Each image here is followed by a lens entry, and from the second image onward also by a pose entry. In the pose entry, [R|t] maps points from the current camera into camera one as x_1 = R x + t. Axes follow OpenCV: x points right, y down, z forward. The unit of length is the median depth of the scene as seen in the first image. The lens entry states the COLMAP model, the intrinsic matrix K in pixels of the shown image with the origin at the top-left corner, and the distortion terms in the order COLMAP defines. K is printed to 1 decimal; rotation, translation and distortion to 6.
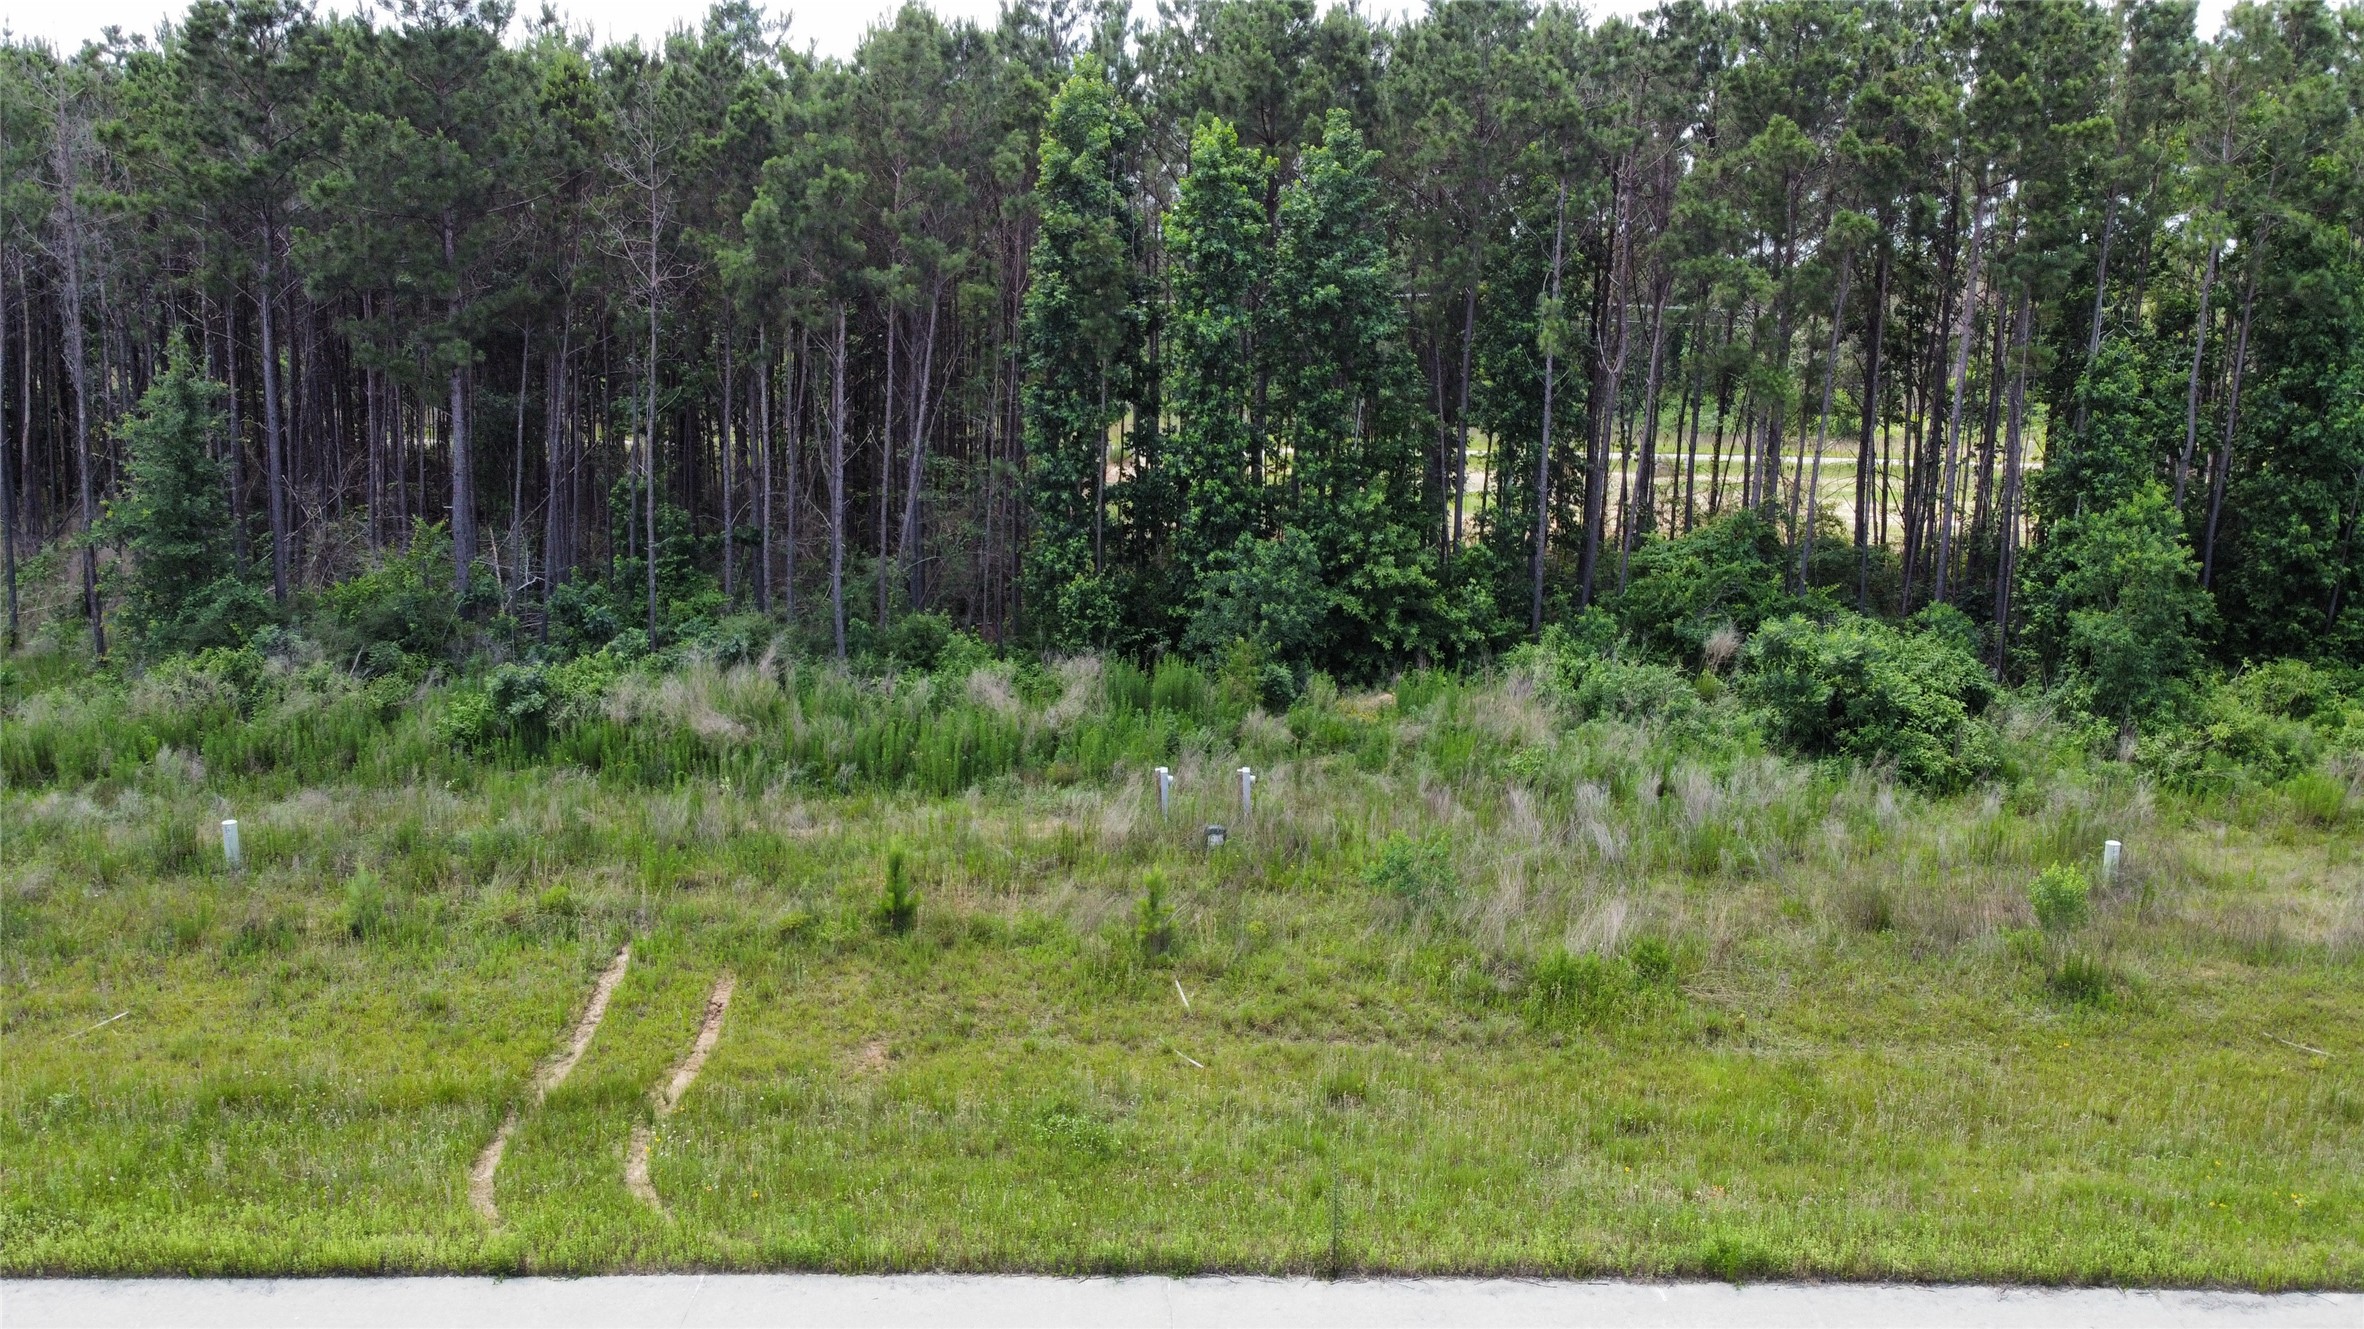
lens RADIAL K [[1784.0, 0, 1151.0], [0, 1784.0, 654.2], [0, 0, 1]] dist [0.001732, -0.007173]
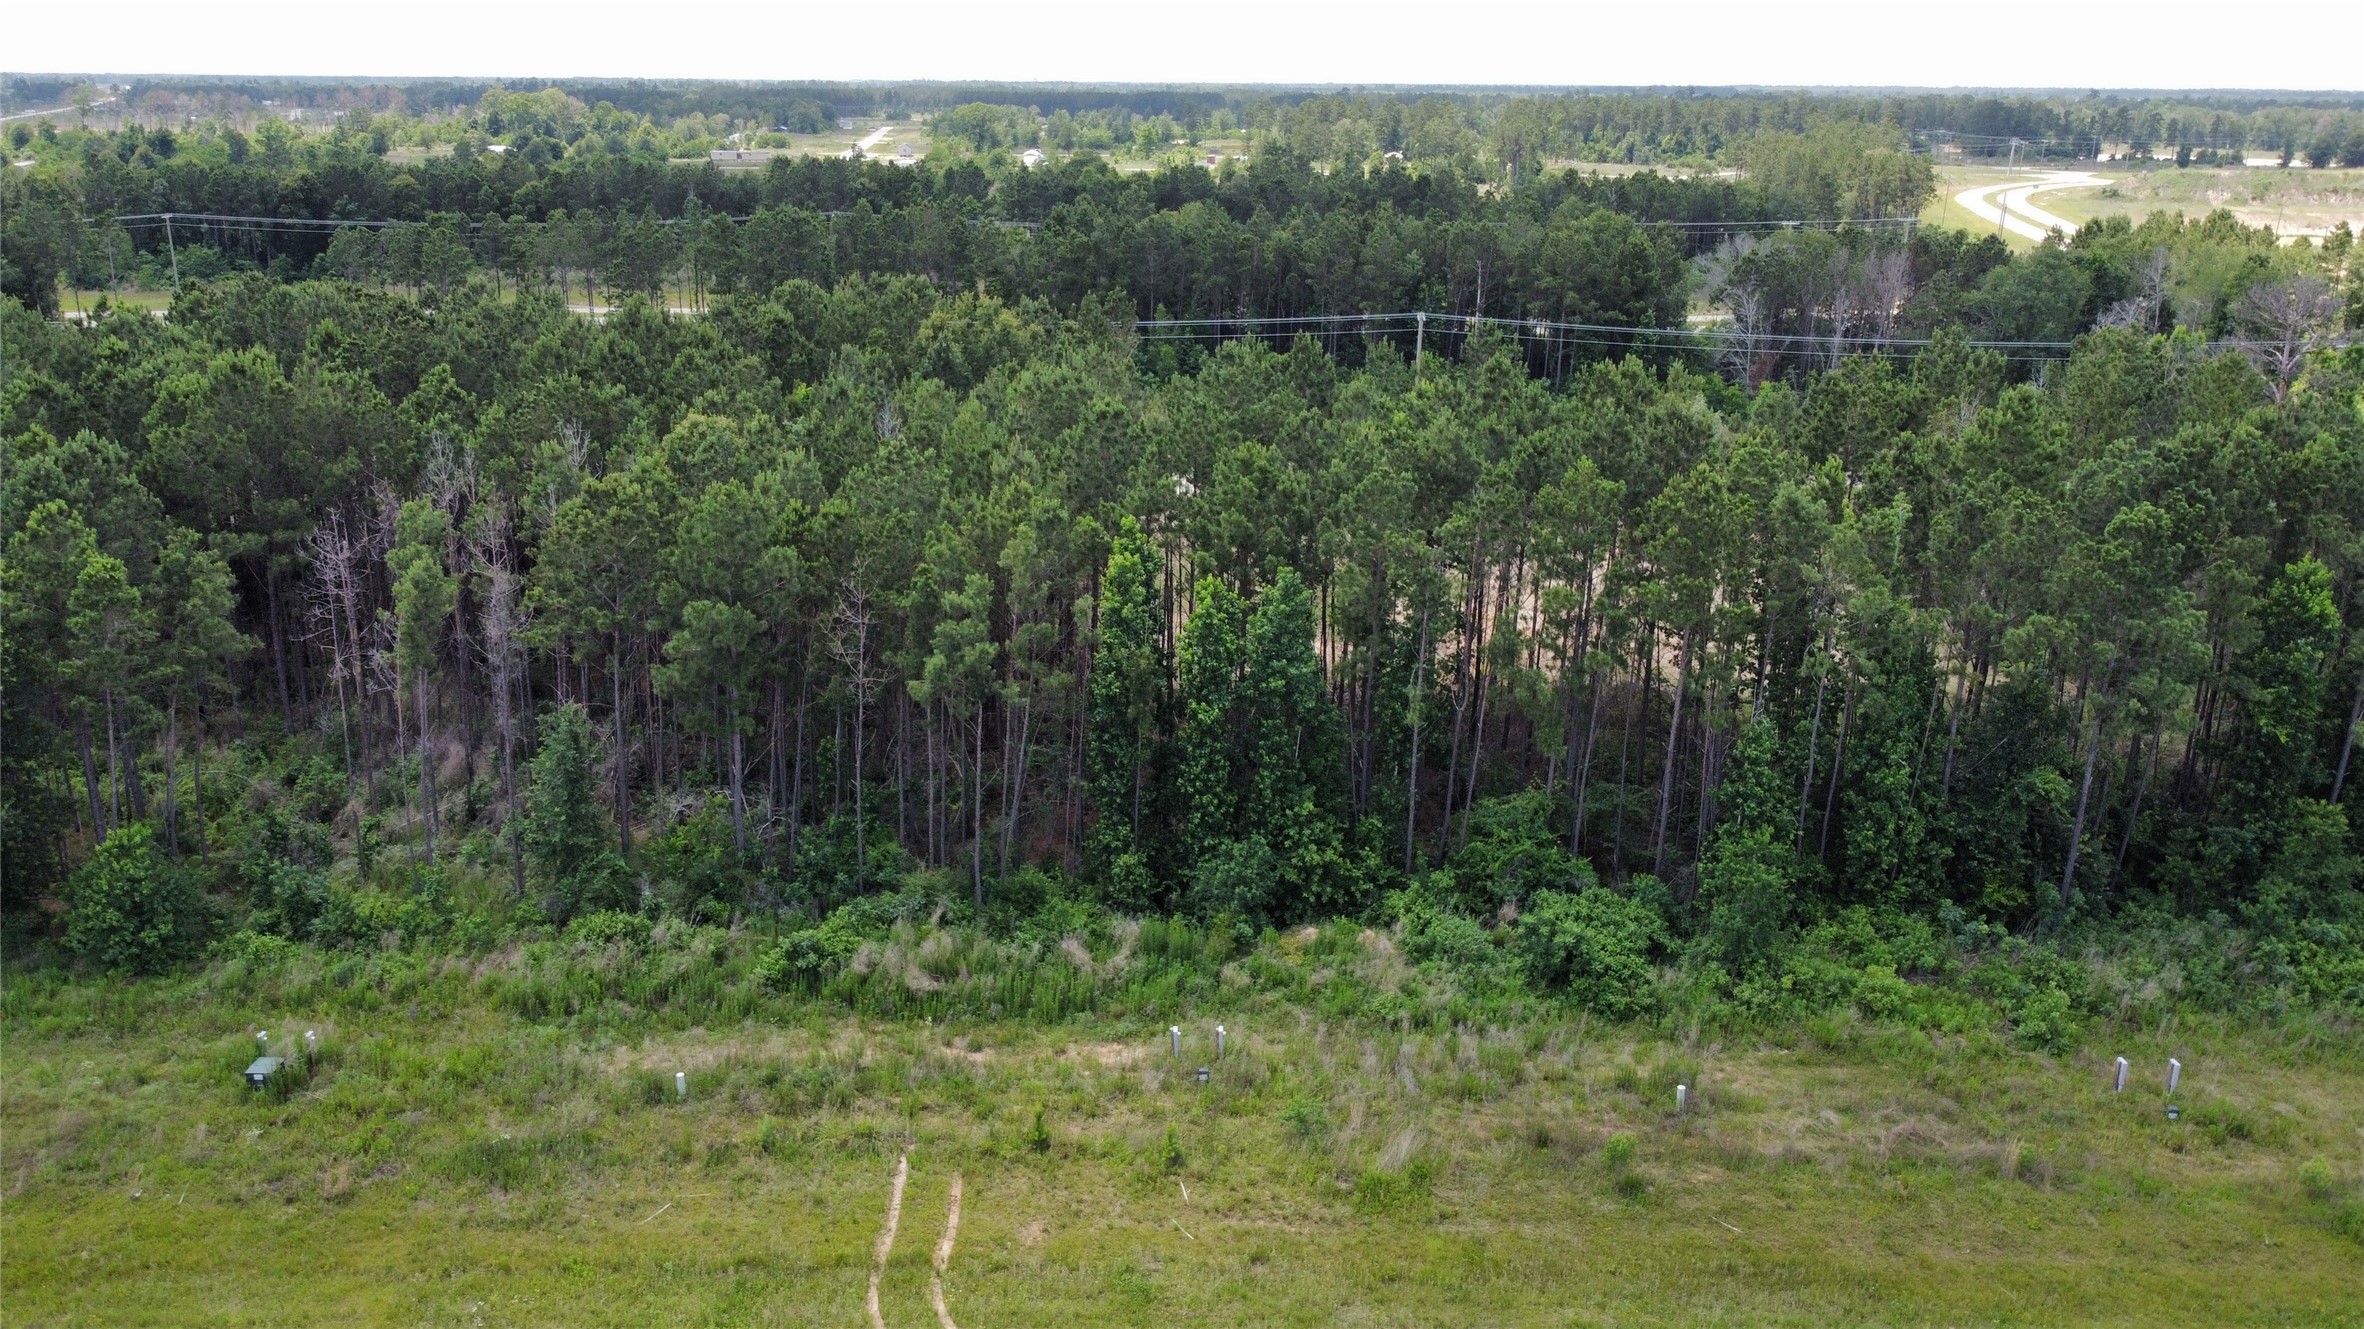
lens RADIAL K [[1784.0, 0, 1151.0], [0, 1784.0, 654.2], [0, 0, 1]] dist [0.001732, -0.007173]
pose [[0.999966, 0.001775, -0.008064, -0.003172], [-0.000758, 0.992239, 0.124340, -0.471157], [0.008222, -0.124329, 0.992207, -0.659116]]
